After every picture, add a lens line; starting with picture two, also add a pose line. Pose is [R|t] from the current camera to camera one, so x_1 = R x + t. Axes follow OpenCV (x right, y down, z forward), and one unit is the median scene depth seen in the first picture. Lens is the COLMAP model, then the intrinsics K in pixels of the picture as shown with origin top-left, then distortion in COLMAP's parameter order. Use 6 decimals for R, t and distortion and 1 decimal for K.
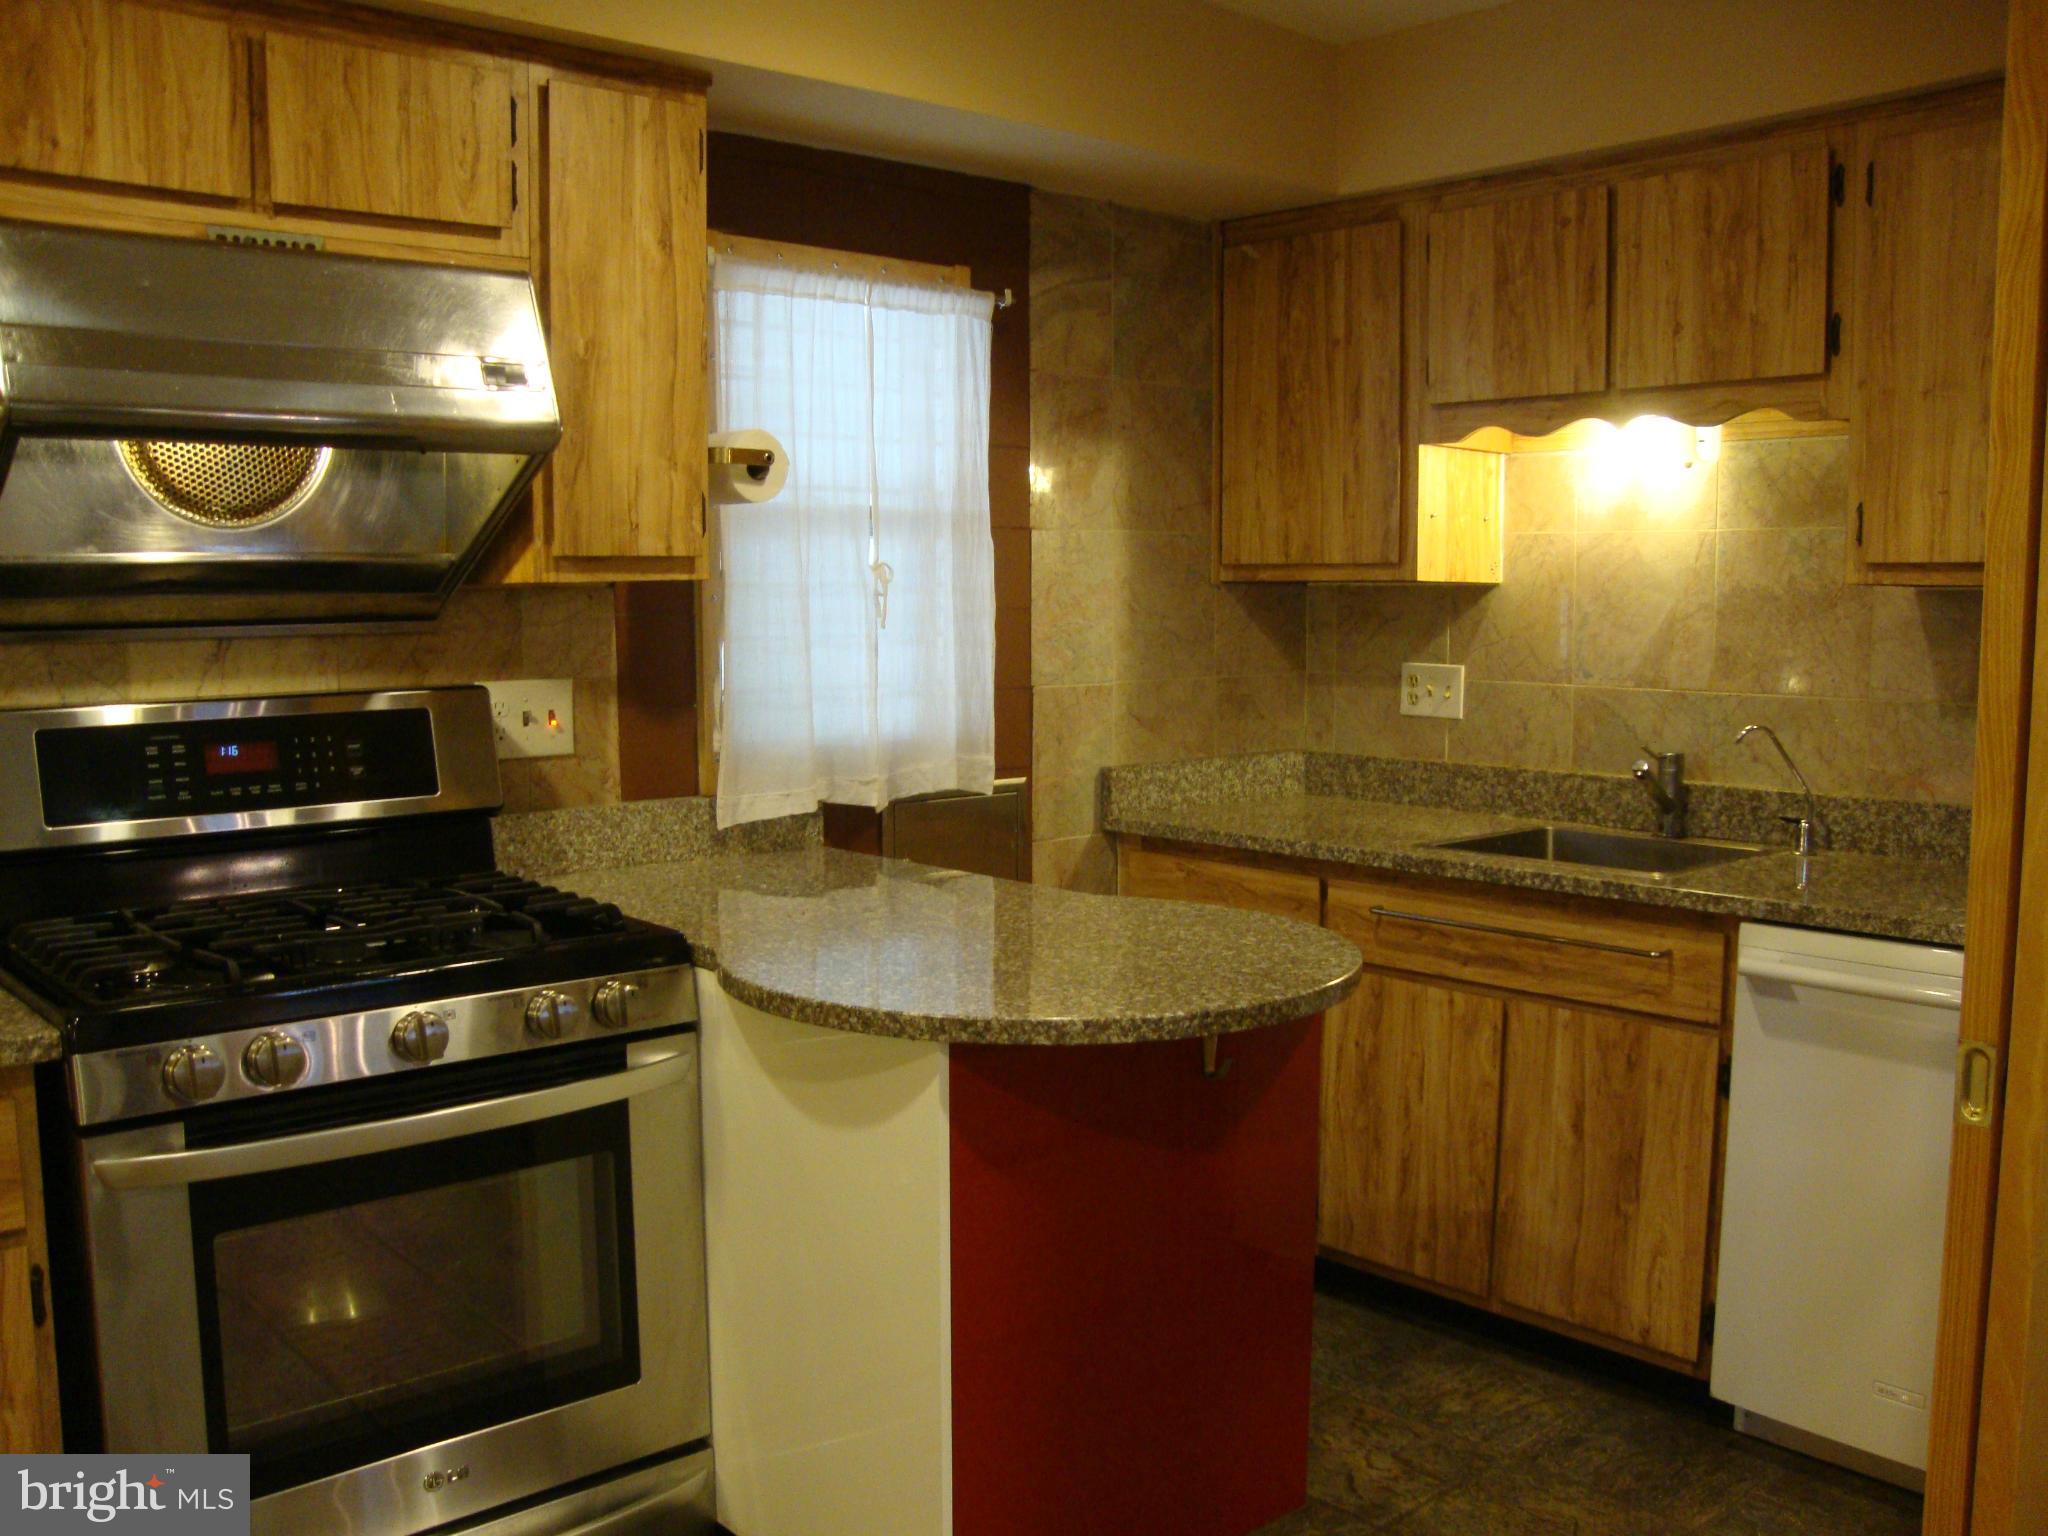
lens RADIAL K [[1817.5, 0, 1026.1], [0, 1817.5, 791.5], [0, 0, 1]] dist [-0.204445, 0.204481]
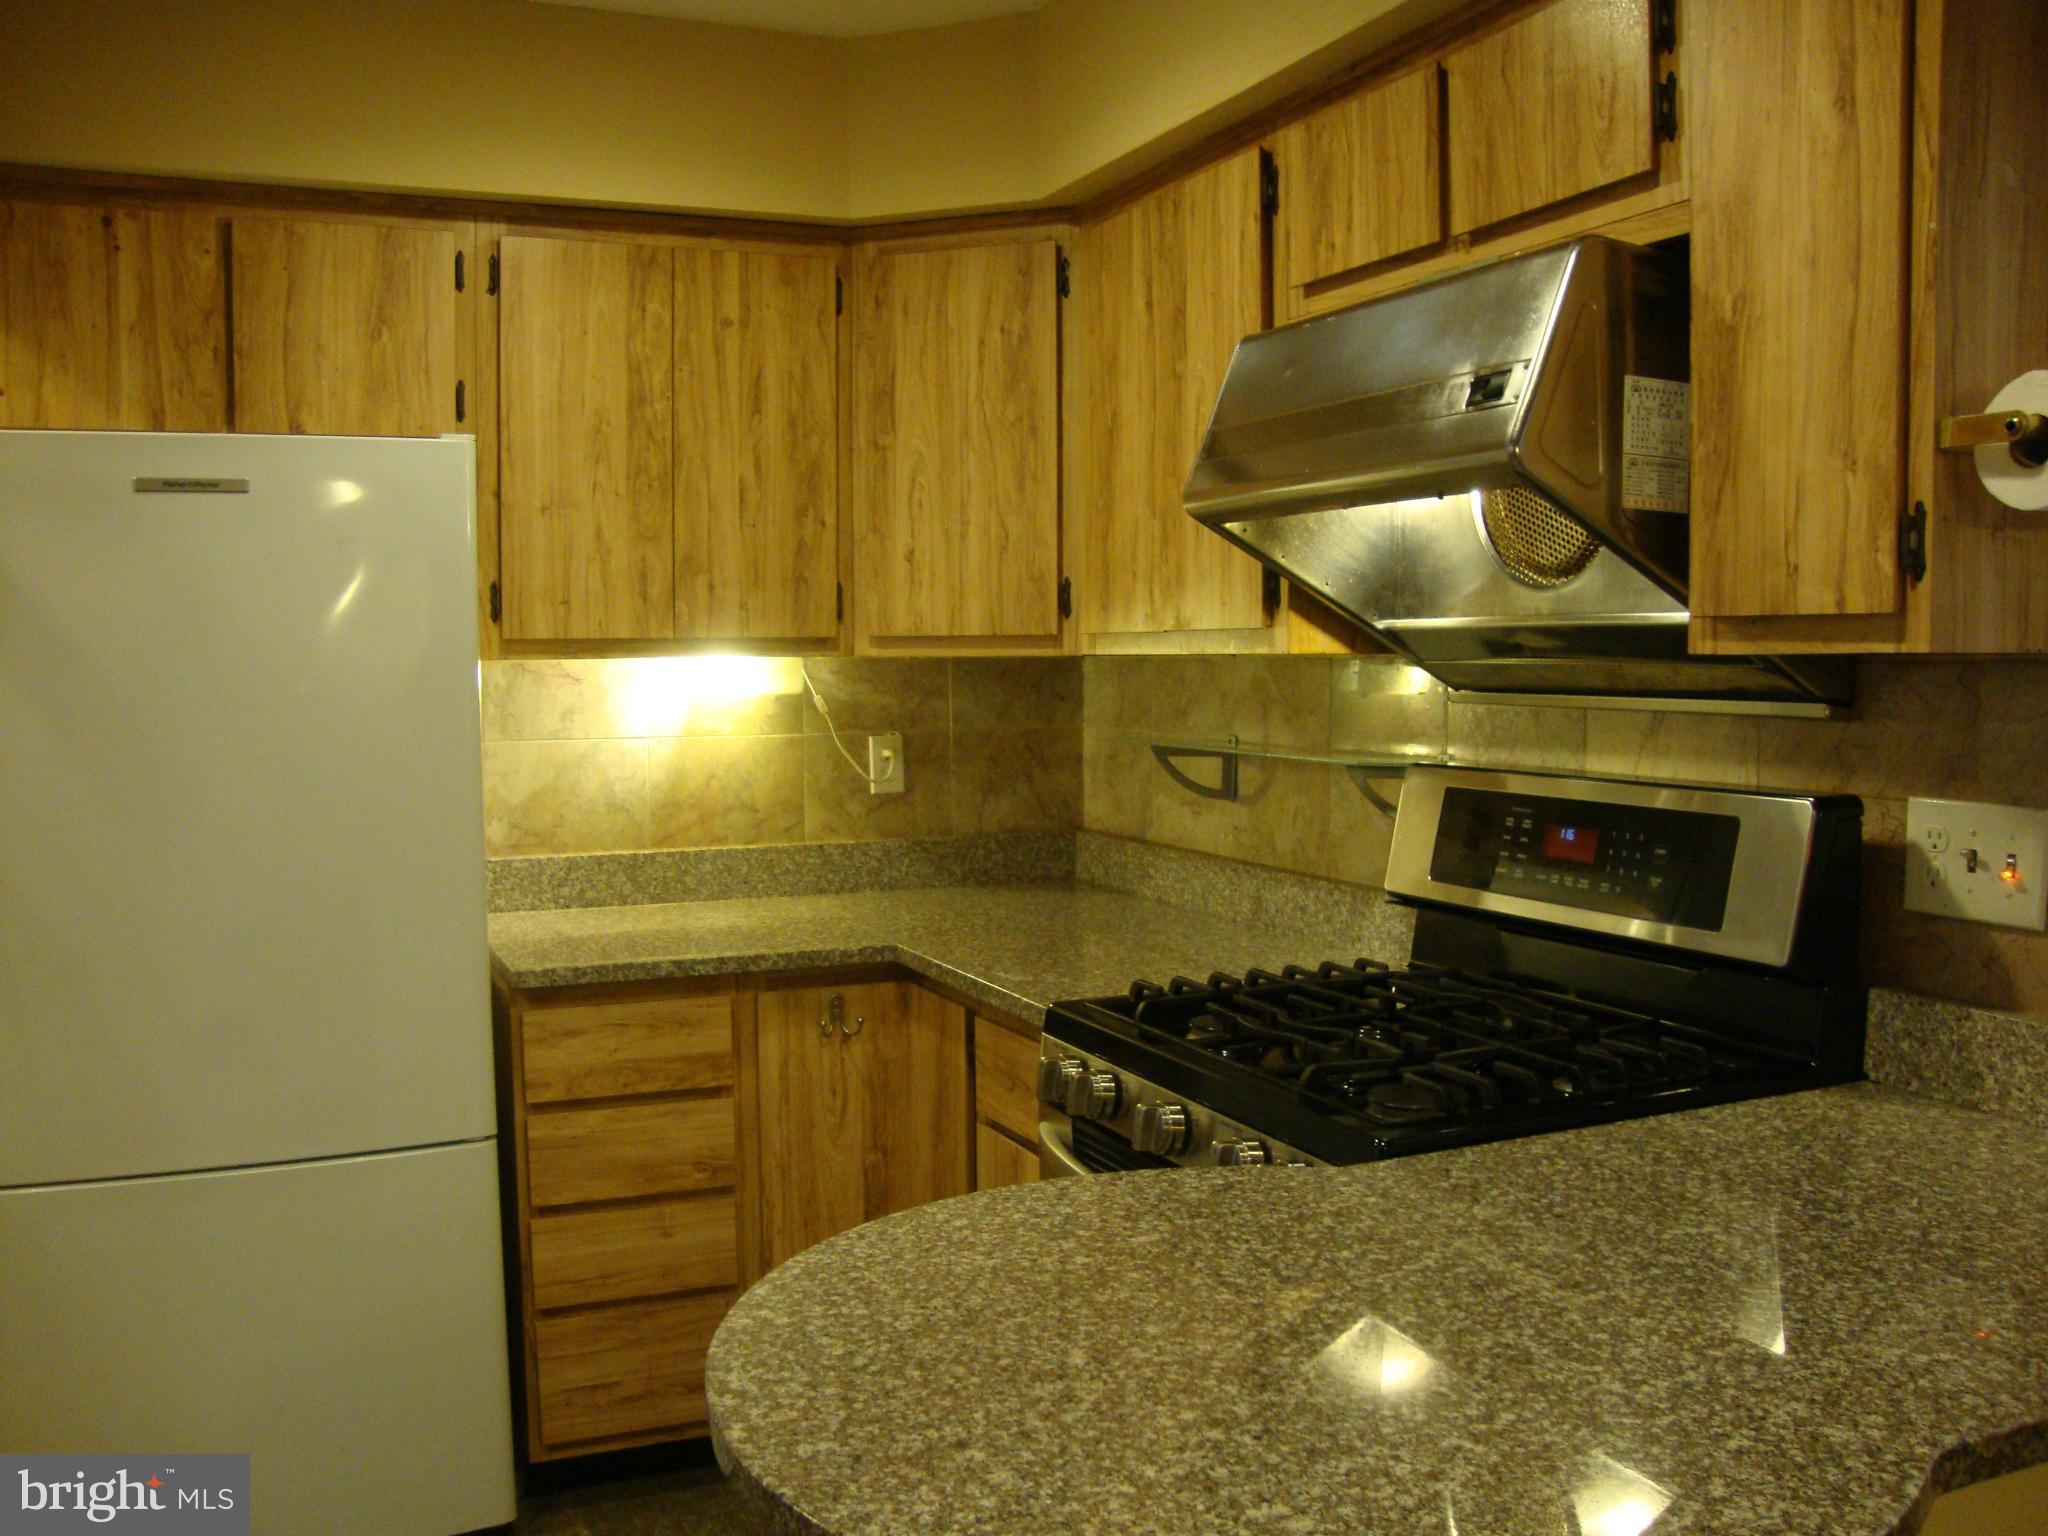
lens RADIAL K [[1828.0, 0, 1018.3], [0, 1828.0, 789.8], [0, 0, 1]] dist [-0.211509, 0.221722]
pose [[-0.308258, 0.078634, -0.948047, 0.465142], [-0.096783, 0.988815, 0.113485, -0.113635], [0.946367, 0.126738, -0.297200, 0.928143]]
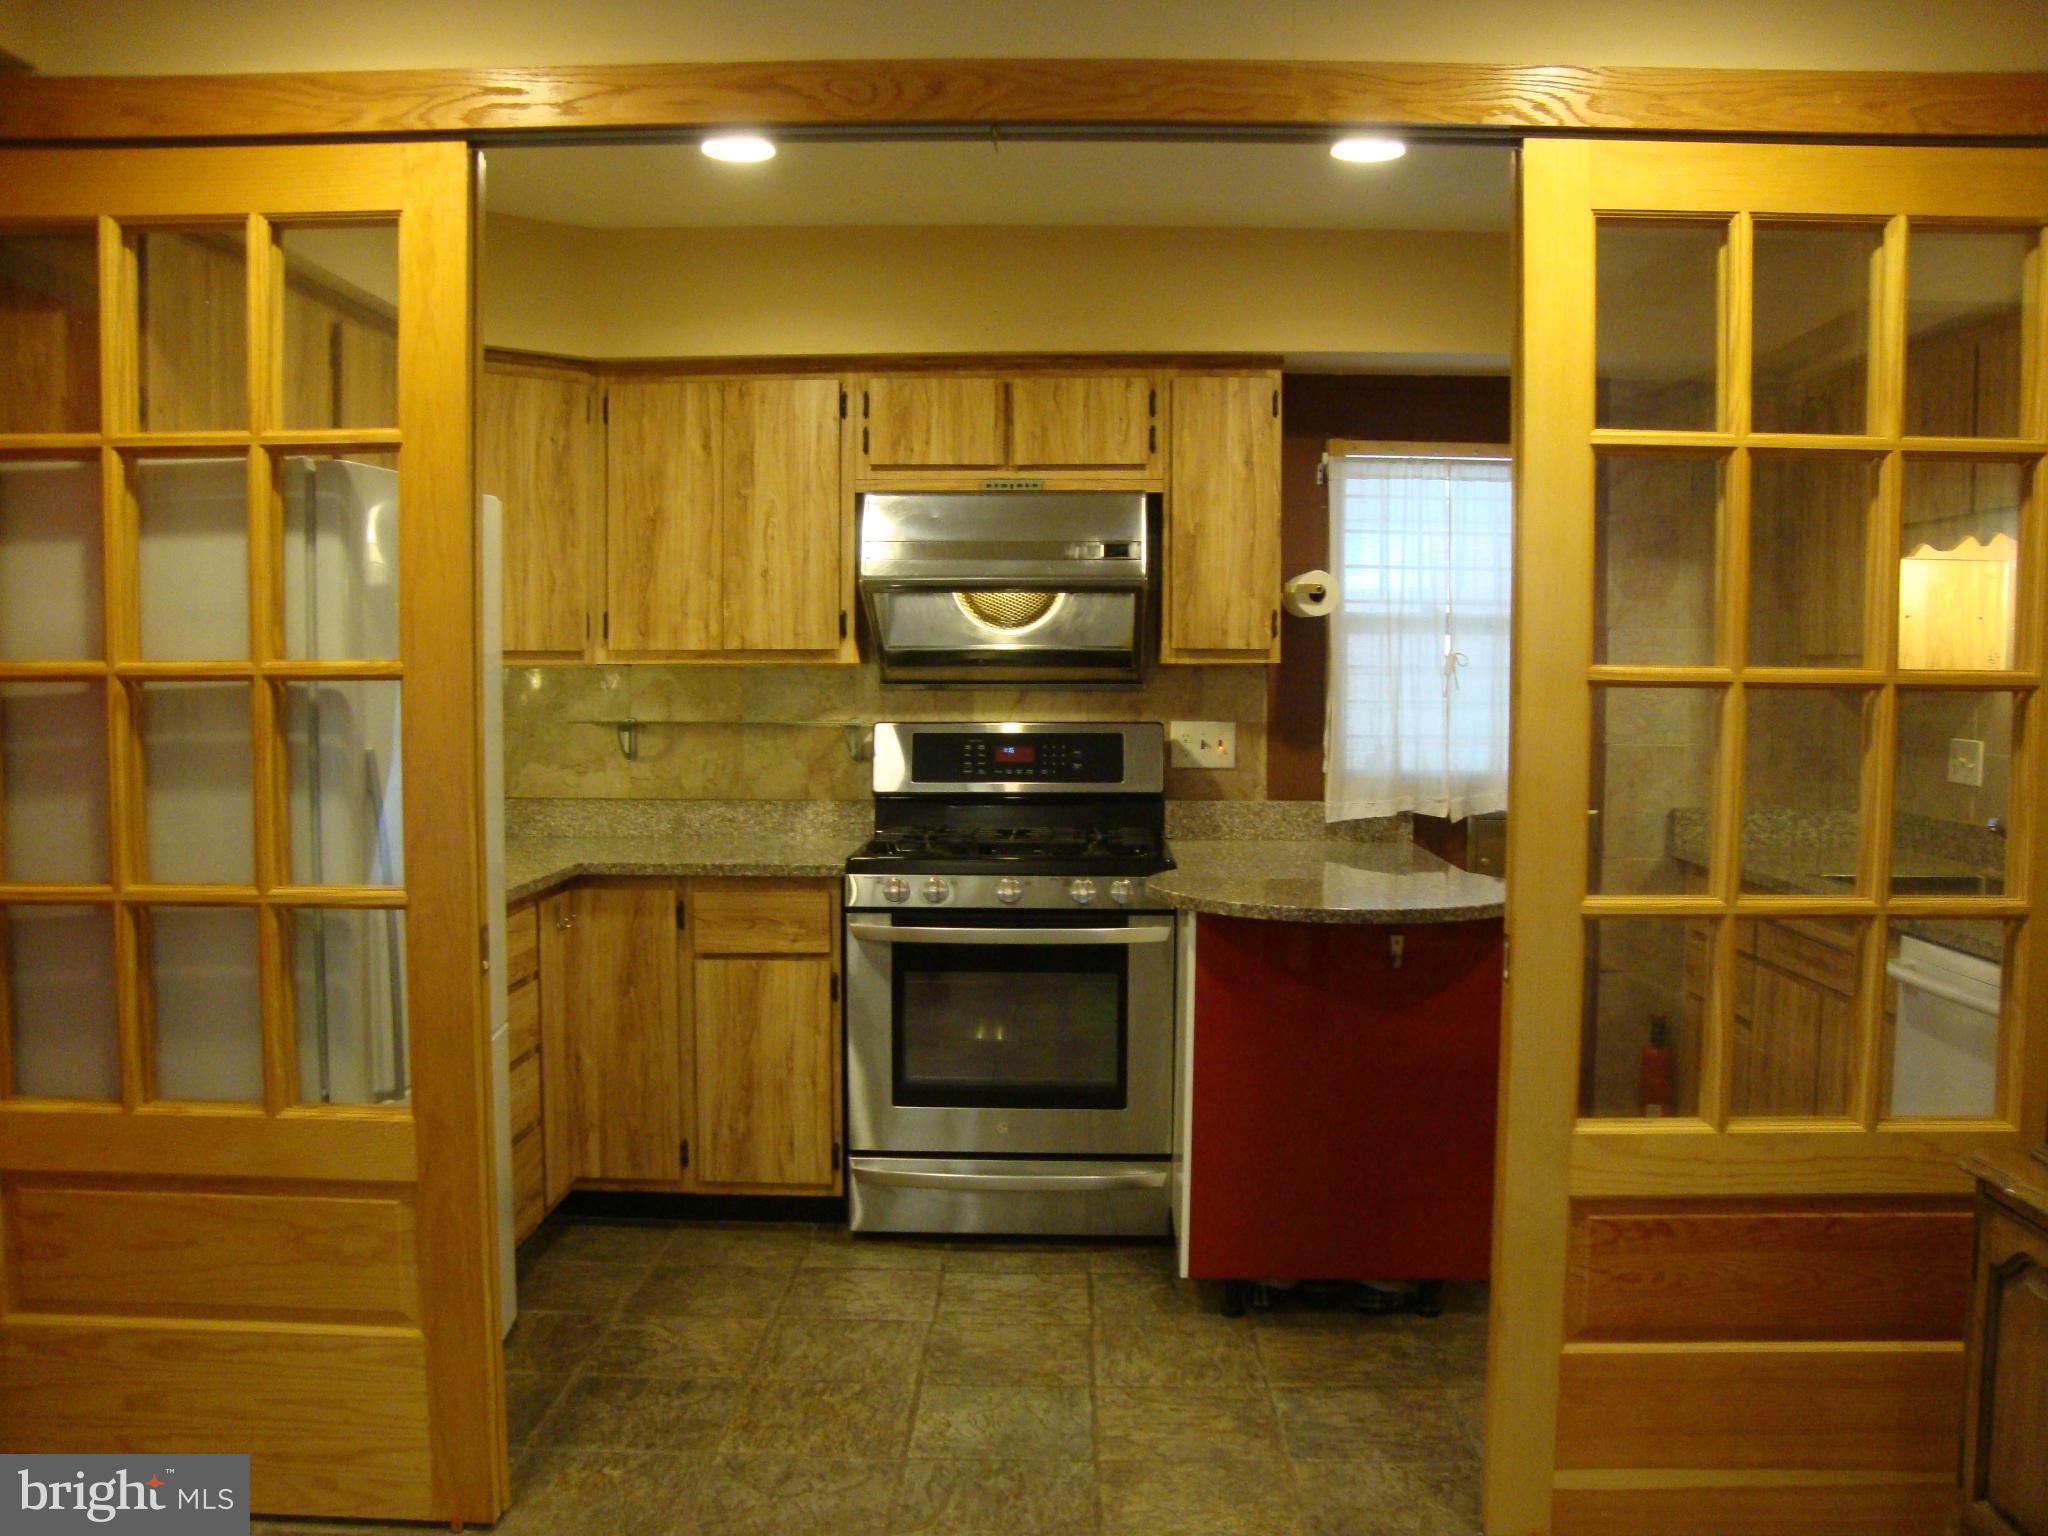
lens RADIAL K [[1817.5, 0, 1026.1], [0, 1817.5, 791.5], [0, 0, 1]] dist [-0.204445, 0.204481]
pose [[0.727296, 0.053252, -0.684255, 0.819082], [-0.081022, 0.996676, -0.008552, 0.033096], [0.681525, 0.061660, 0.729193, -0.365965]]
